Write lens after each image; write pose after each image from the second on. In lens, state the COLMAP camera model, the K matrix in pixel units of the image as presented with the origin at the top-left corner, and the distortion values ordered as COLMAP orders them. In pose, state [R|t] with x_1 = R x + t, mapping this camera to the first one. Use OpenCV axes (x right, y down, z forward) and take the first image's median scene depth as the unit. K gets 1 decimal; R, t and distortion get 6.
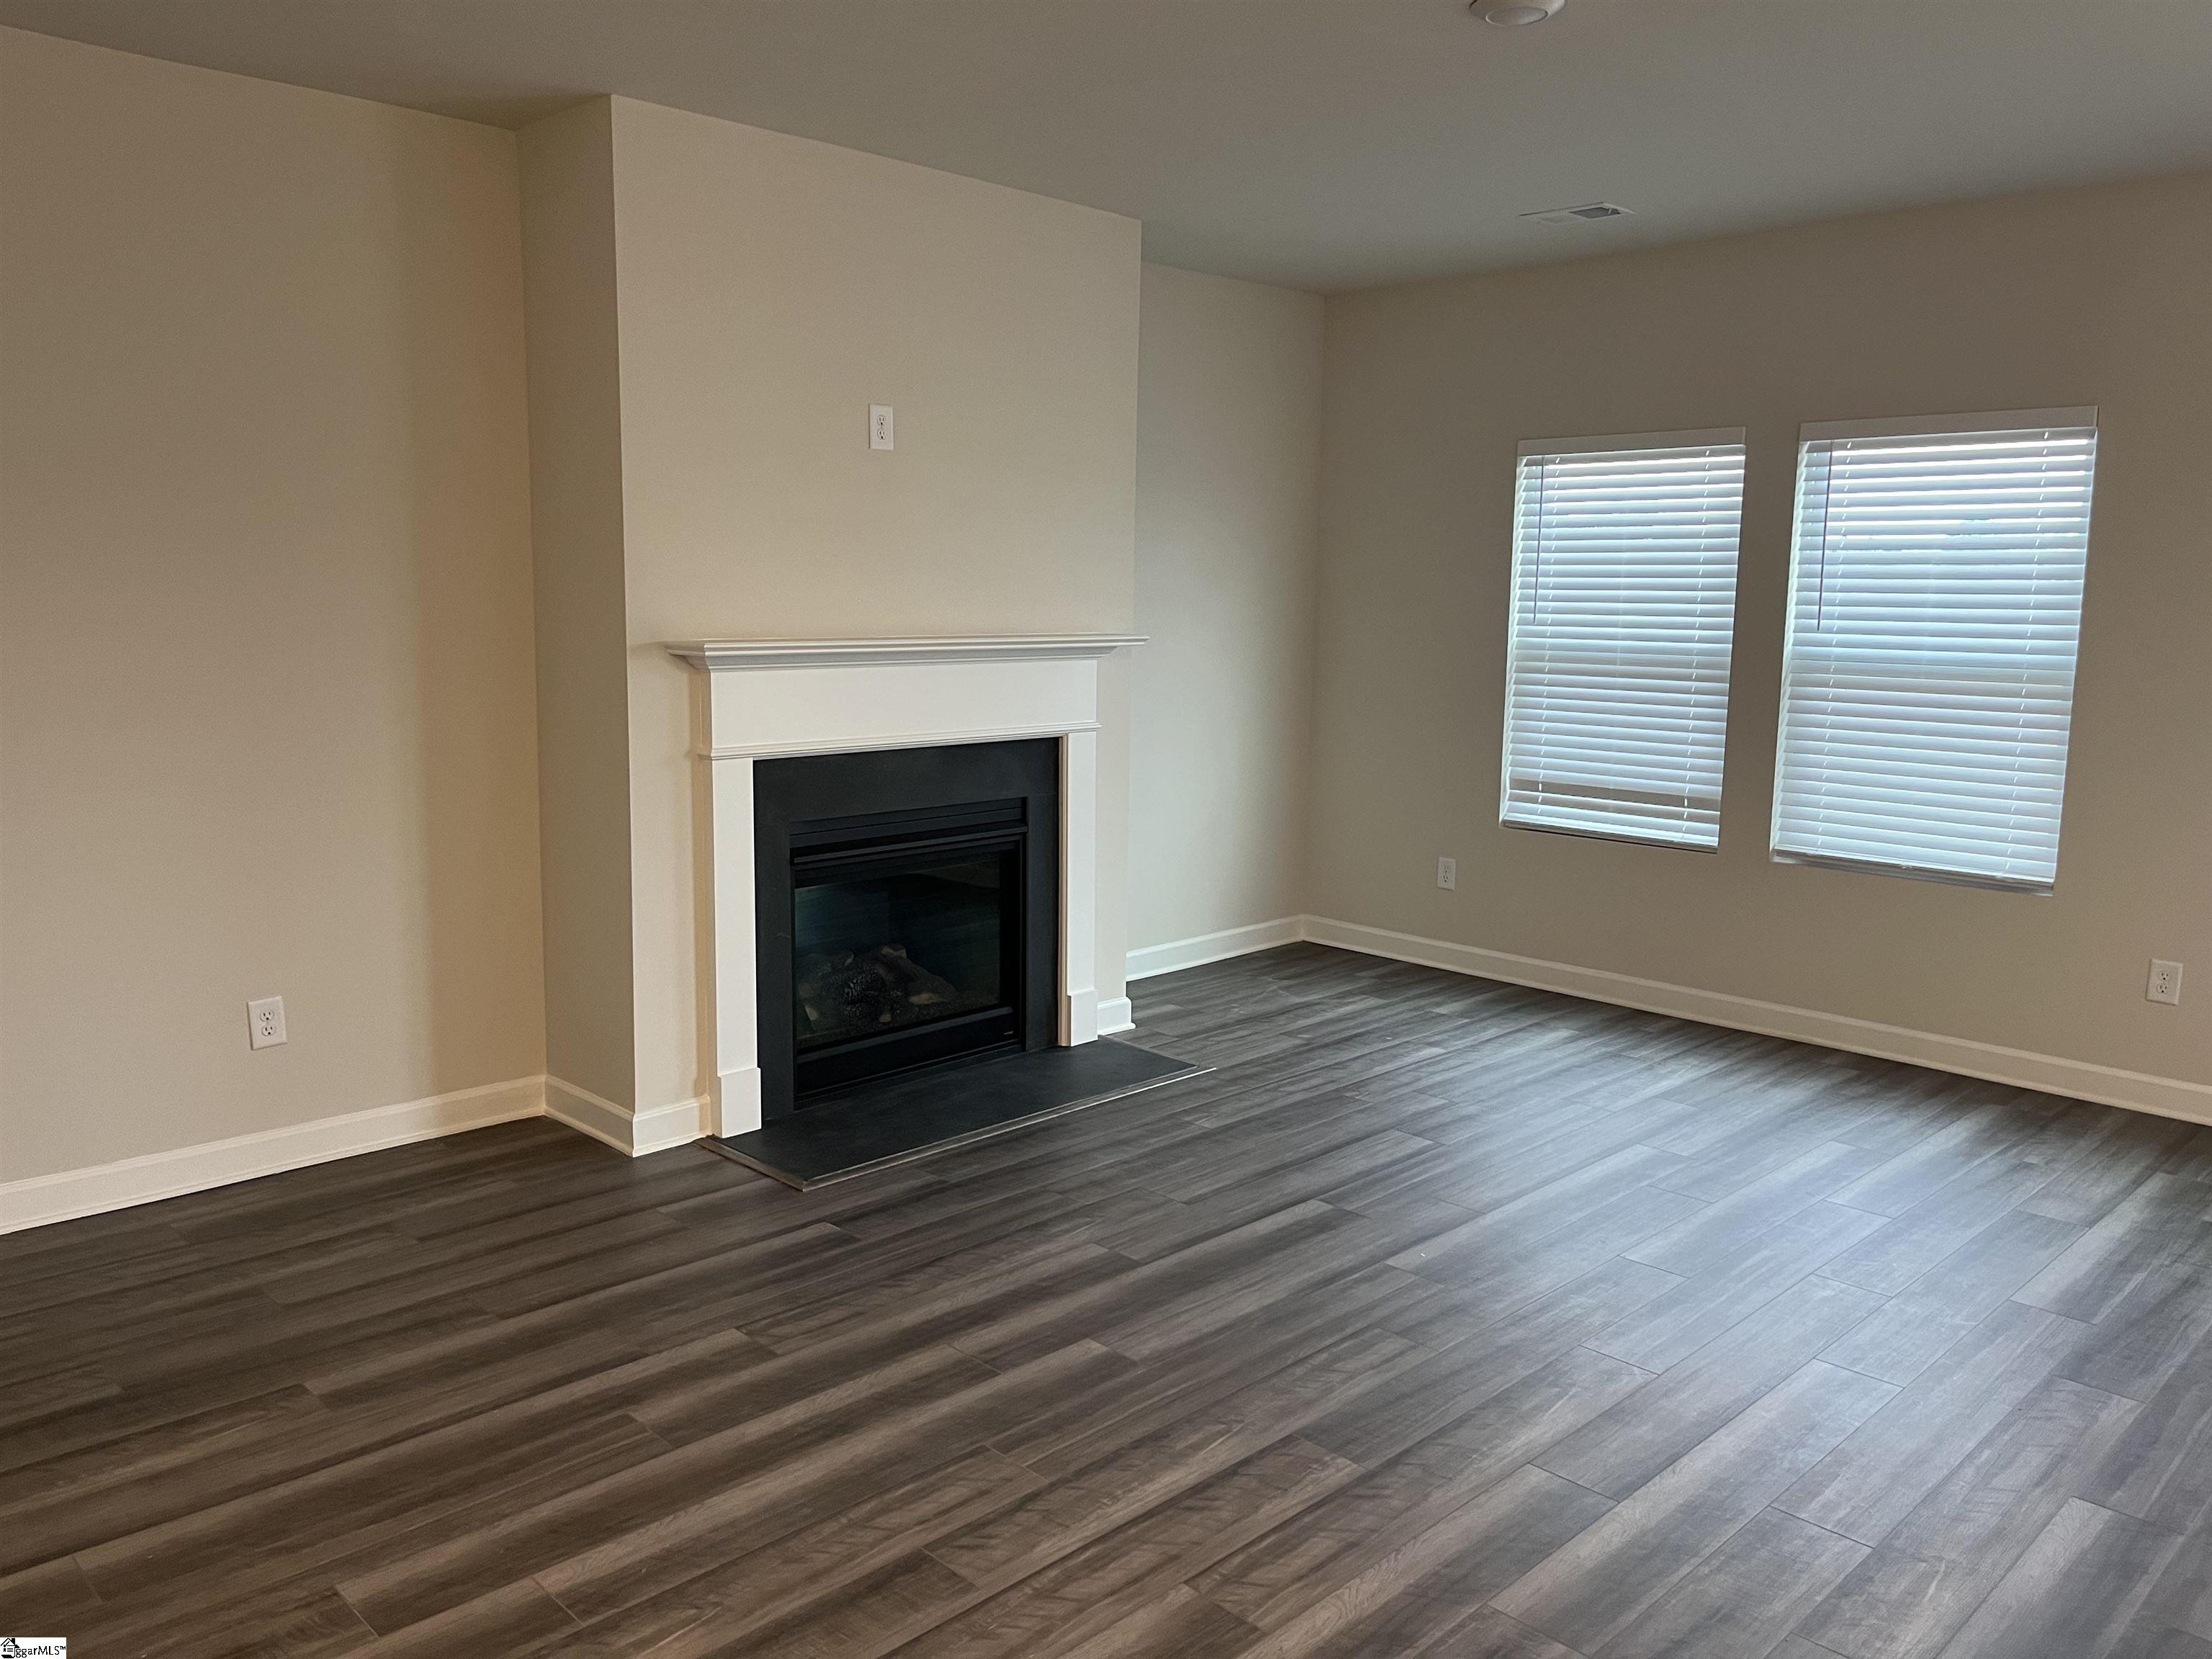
lens RADIAL K [[1672.8, 0, 1119.1], [0, 1672.8, 819.1], [0, 0, 1]] dist [0.032831, -0.022845]
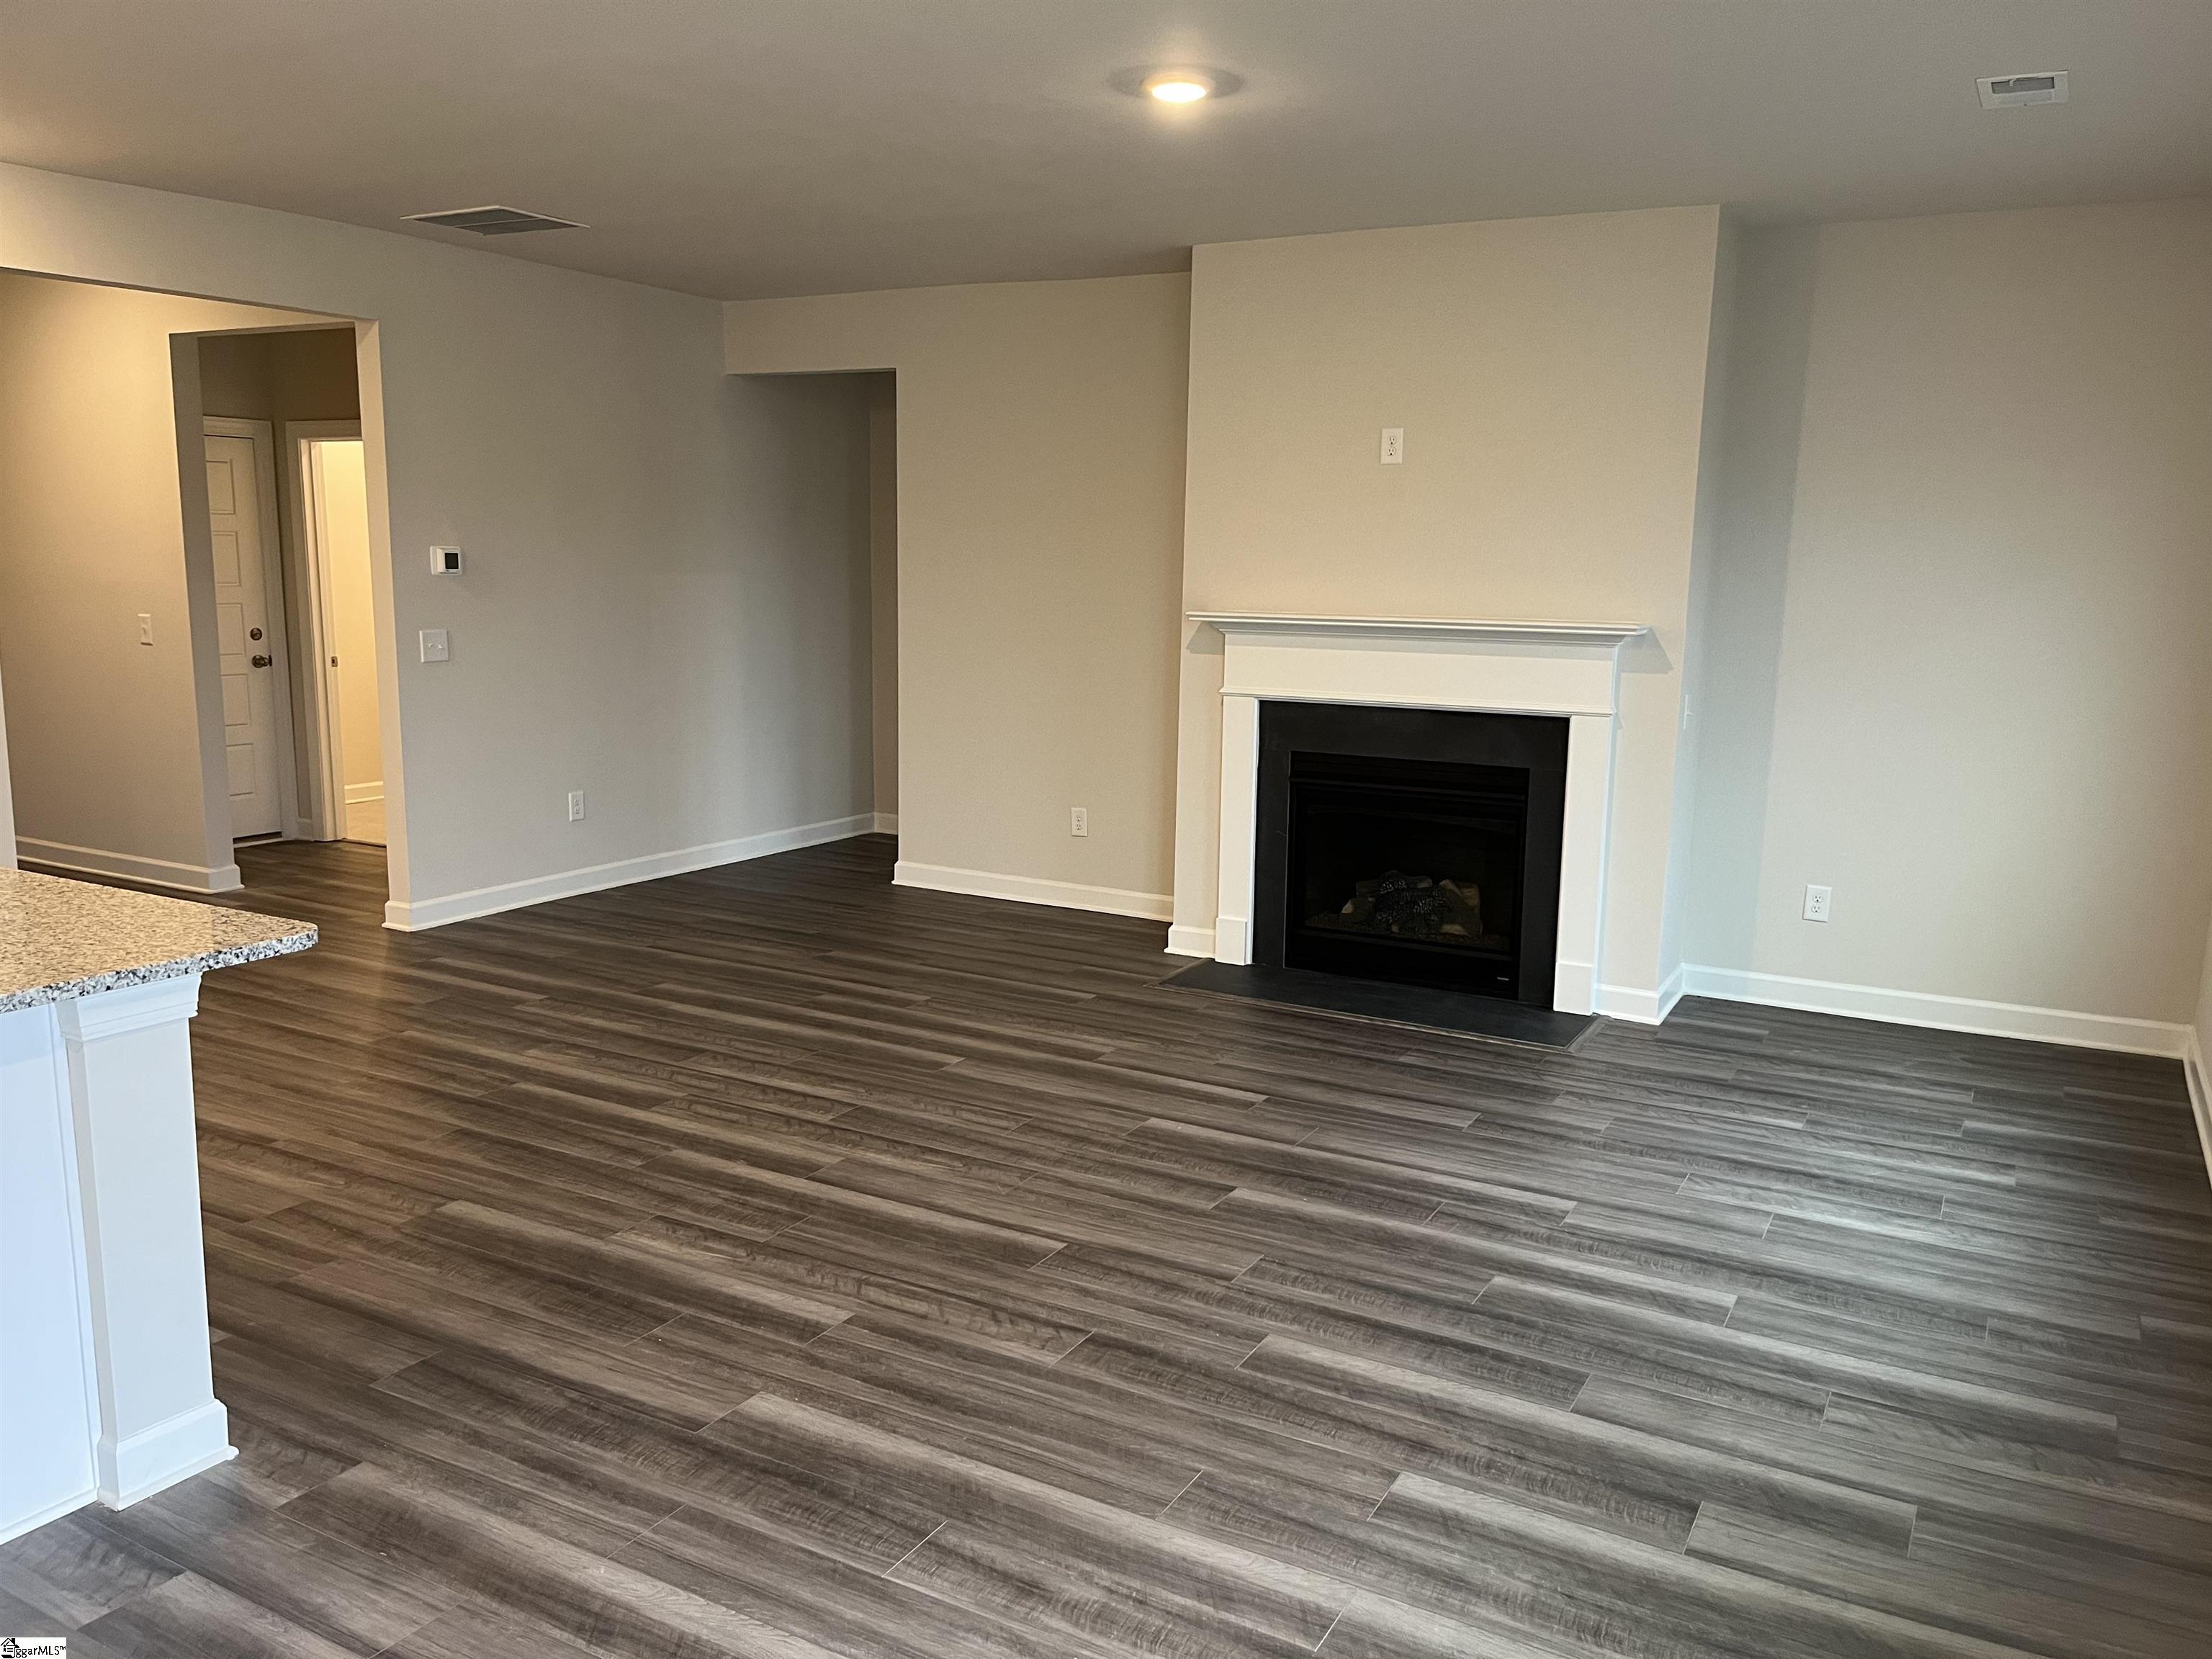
lens RADIAL K [[1672.8, 0, 1127.4], [0, 1672.8, 846.8], [0, 0, 1]] dist [0.032831, -0.022845]
pose [[0.277189, 0.154515, -0.948310, 1.125162], [-0.152247, 0.981578, 0.115434, -0.060536], [0.948676, 0.112380, 0.295608, 0.524398]]
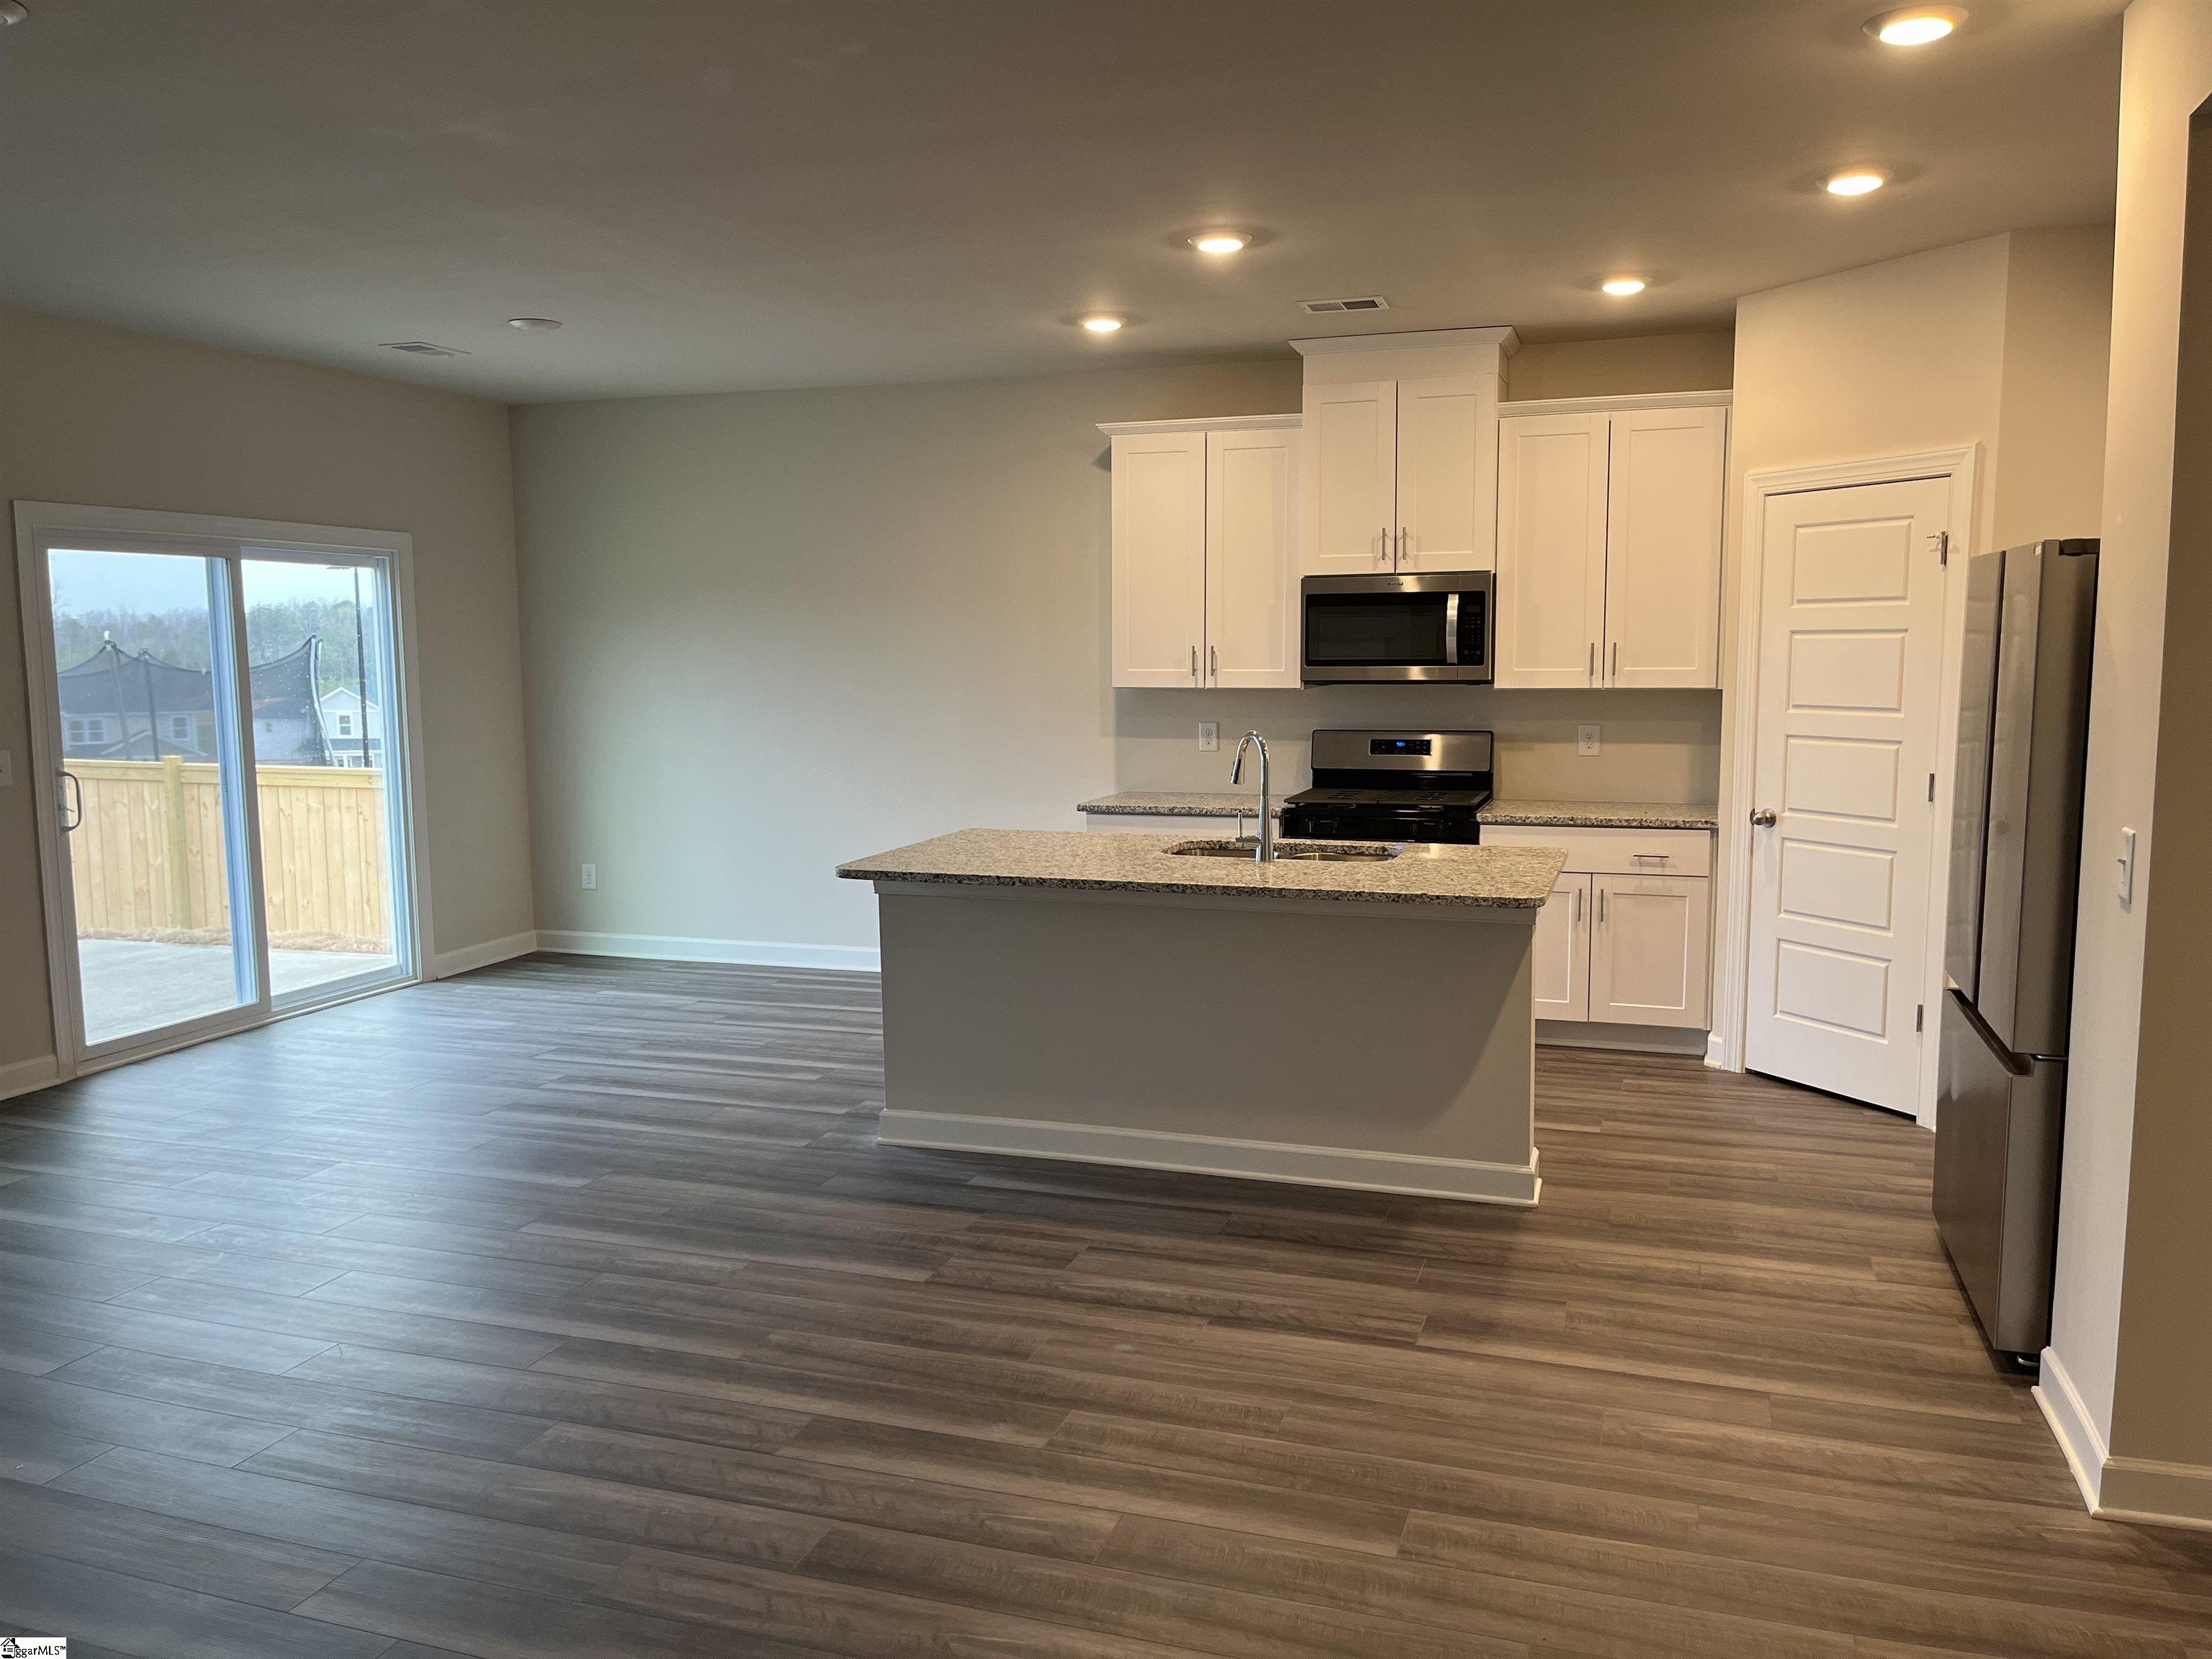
lens RADIAL K [[1672.8, 0, 1103.9], [0, 1672.8, 817.6], [0, 0, 1]] dist [0.032831, -0.022845]
pose [[-0.438245, -0.104321, 0.892781, -0.670303], [0.141477, 0.972856, 0.183126, -0.115896], [-0.887652, 0.206562, -0.411591, 0.712493]]
